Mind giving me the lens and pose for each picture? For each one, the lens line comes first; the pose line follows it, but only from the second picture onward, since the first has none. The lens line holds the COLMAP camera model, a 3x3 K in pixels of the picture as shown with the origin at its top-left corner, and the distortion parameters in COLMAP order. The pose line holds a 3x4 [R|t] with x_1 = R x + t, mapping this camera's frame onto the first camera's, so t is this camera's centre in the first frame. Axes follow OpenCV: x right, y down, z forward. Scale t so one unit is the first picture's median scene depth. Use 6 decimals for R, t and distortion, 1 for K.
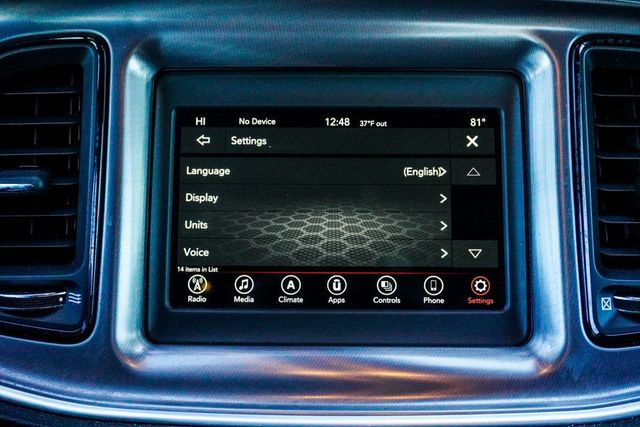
lens RADIAL K [[708.9, 0, 321.4], [0, 708.9, 207.9], [0, 0, 1]] dist [-0.006466, 0.000000]
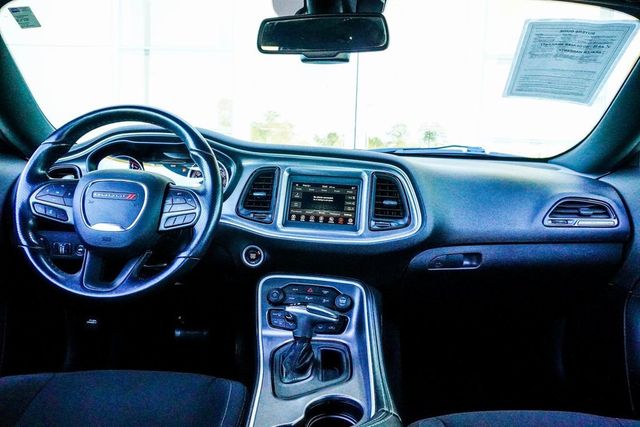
lens RADIAL K [[424.8, 0, 319.7], [0, 424.8, 211.8], [0, 0, 1]] dist [-0.050377, 0.015845]
pose [[0.991081, 0.063475, -0.117176, 0.356037], [-0.082016, 0.983557, -0.160901, 0.543881], [0.105036, 0.169077, 0.979990, -1.914980]]
